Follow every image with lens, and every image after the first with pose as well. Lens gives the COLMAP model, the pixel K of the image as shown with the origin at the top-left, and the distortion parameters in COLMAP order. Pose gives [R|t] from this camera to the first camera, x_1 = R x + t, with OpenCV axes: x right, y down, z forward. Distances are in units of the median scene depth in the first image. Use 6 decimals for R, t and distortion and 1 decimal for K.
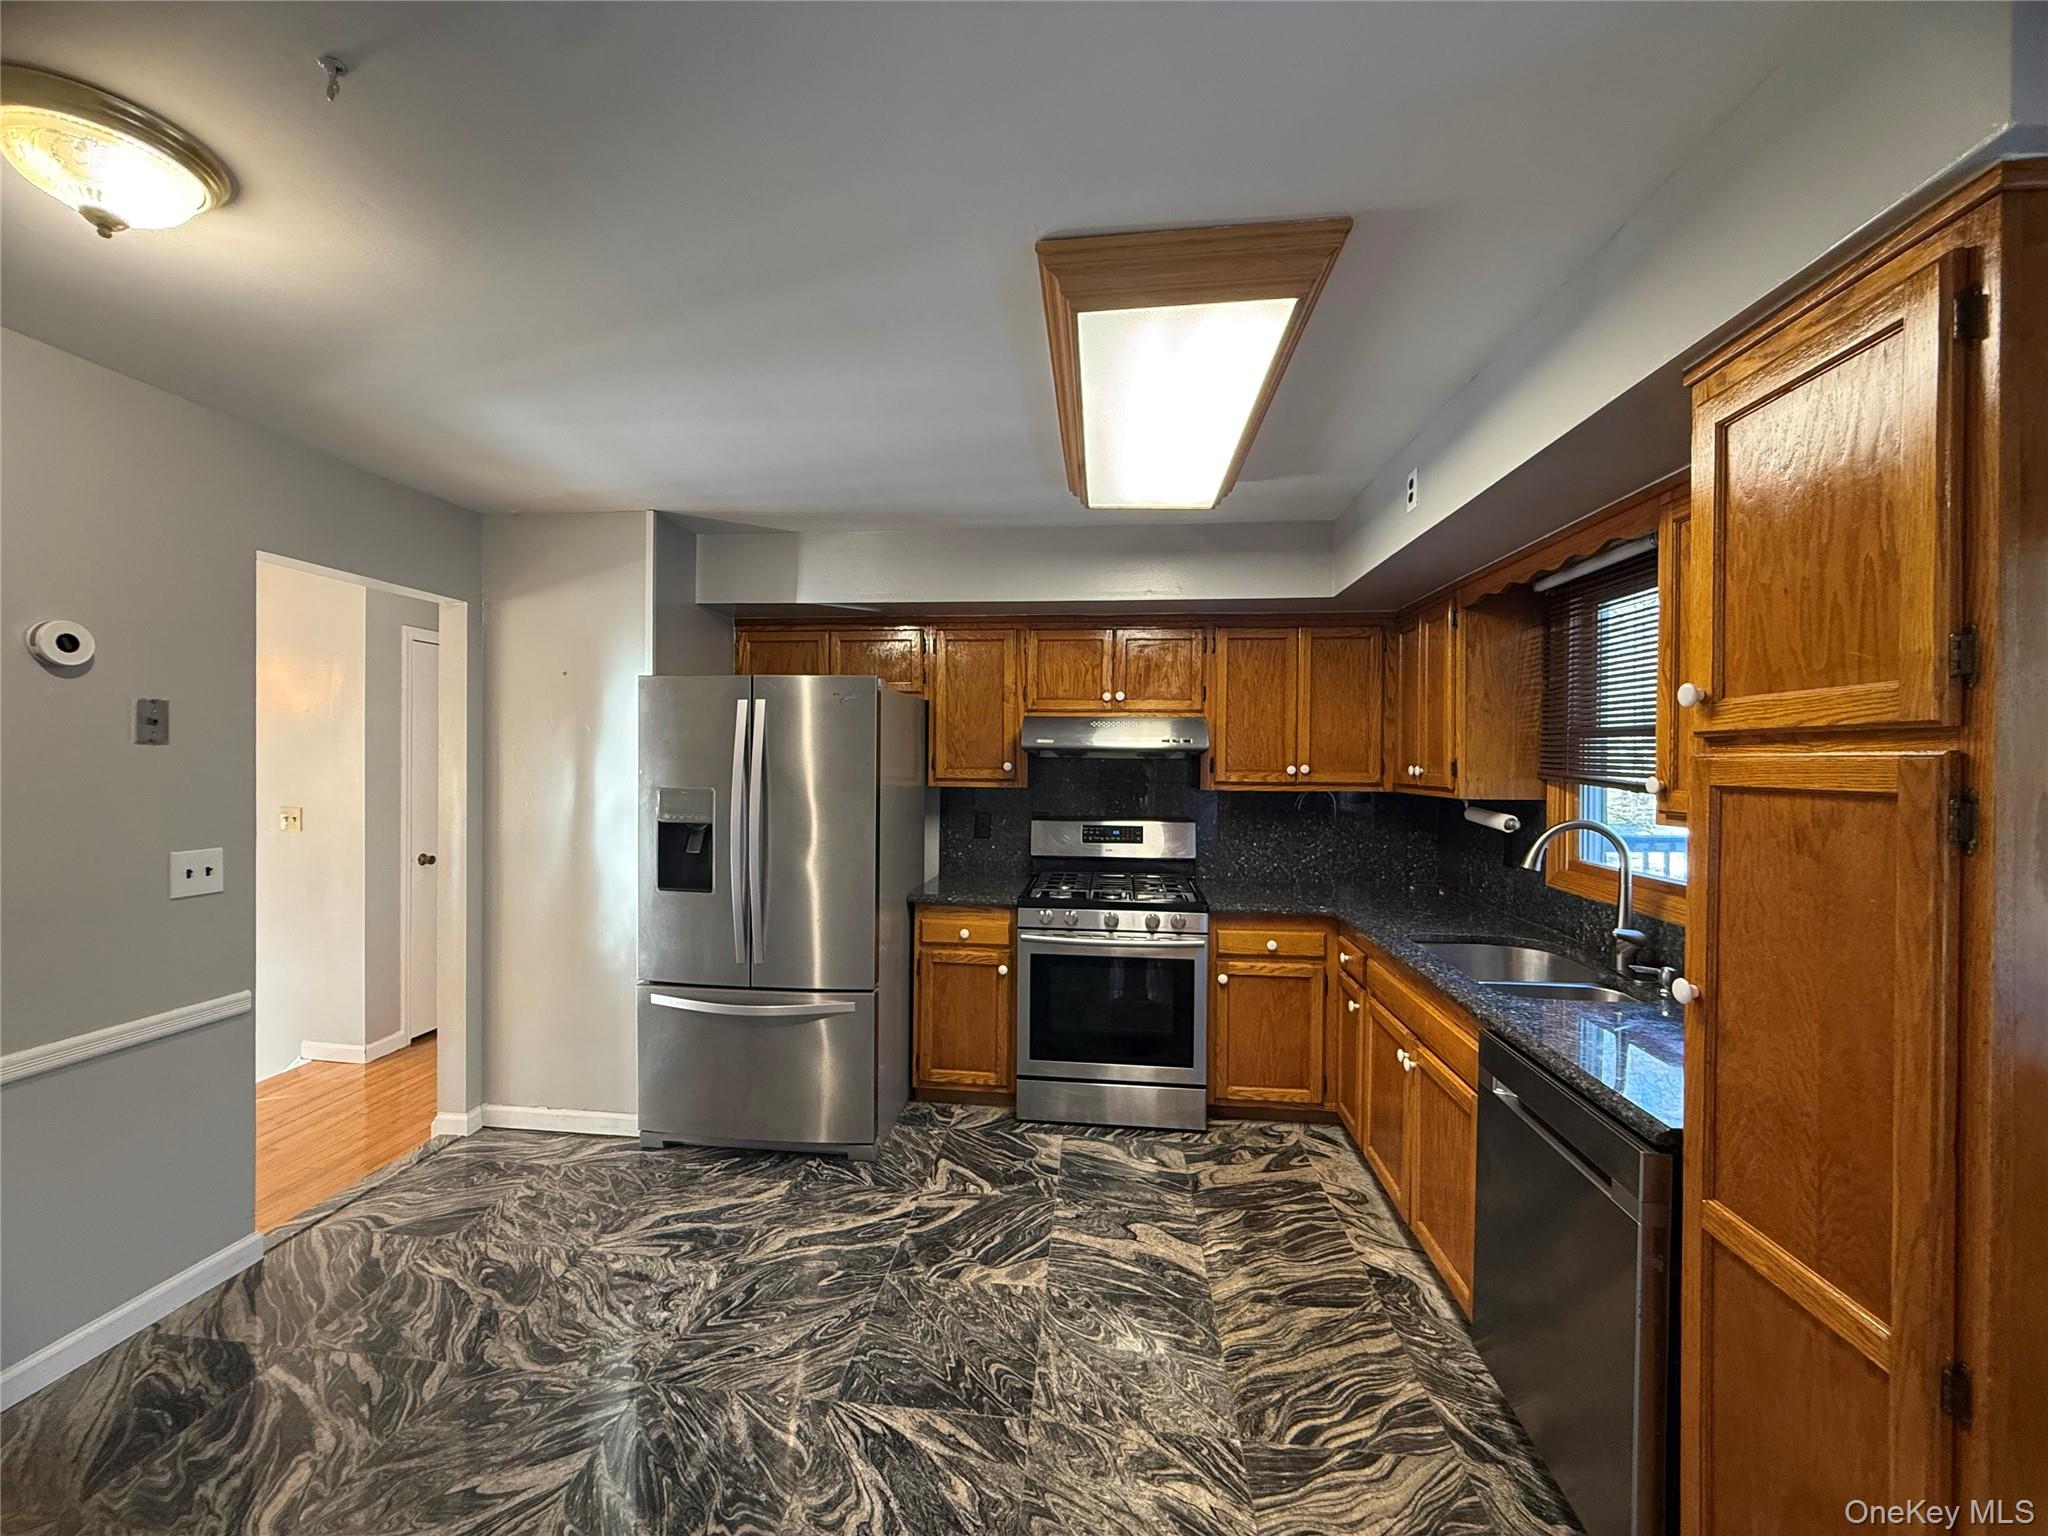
lens RADIAL K [[814.0, 0, 1015.9], [0, 814.0, 759.3], [0, 0, 1]] dist [-0.001543, 0.000290]
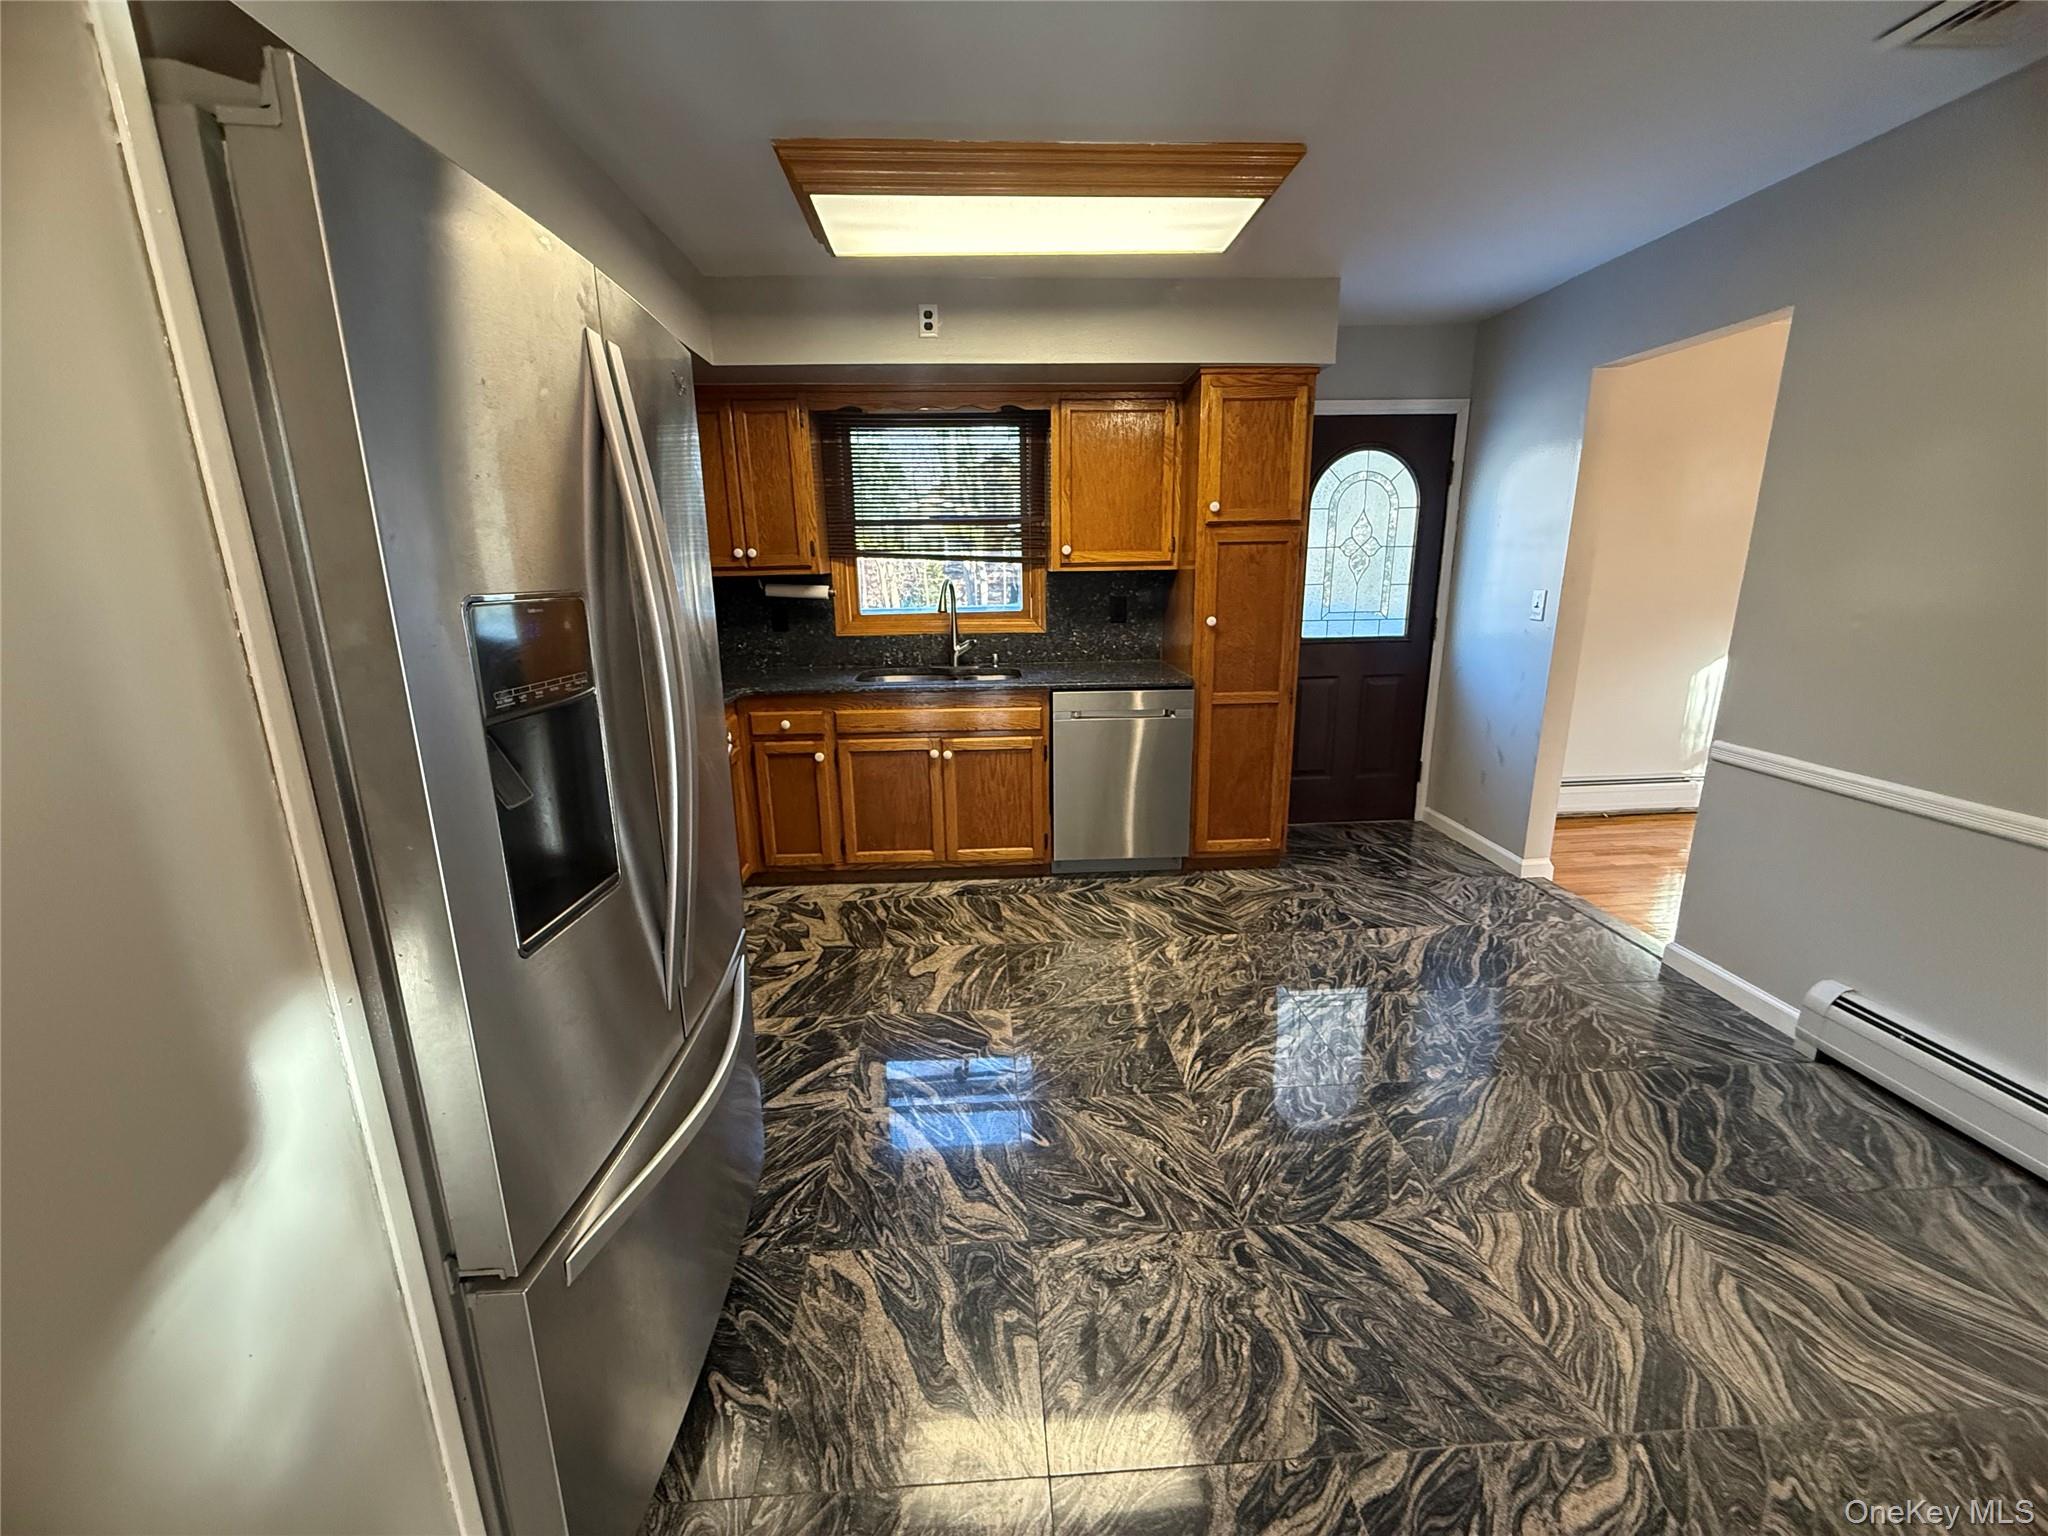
lens RADIAL K [[814.0, 0, 1021.5], [0, 814.0, 758.0], [0, 0, 1]] dist [-0.001543, 0.000290]
pose [[-0.166550, -0.236309, 0.957298, -1.052528], [0.021704, 0.969744, 0.243157, 0.031963], [-0.985794, 0.061275, -0.156382, 1.230699]]
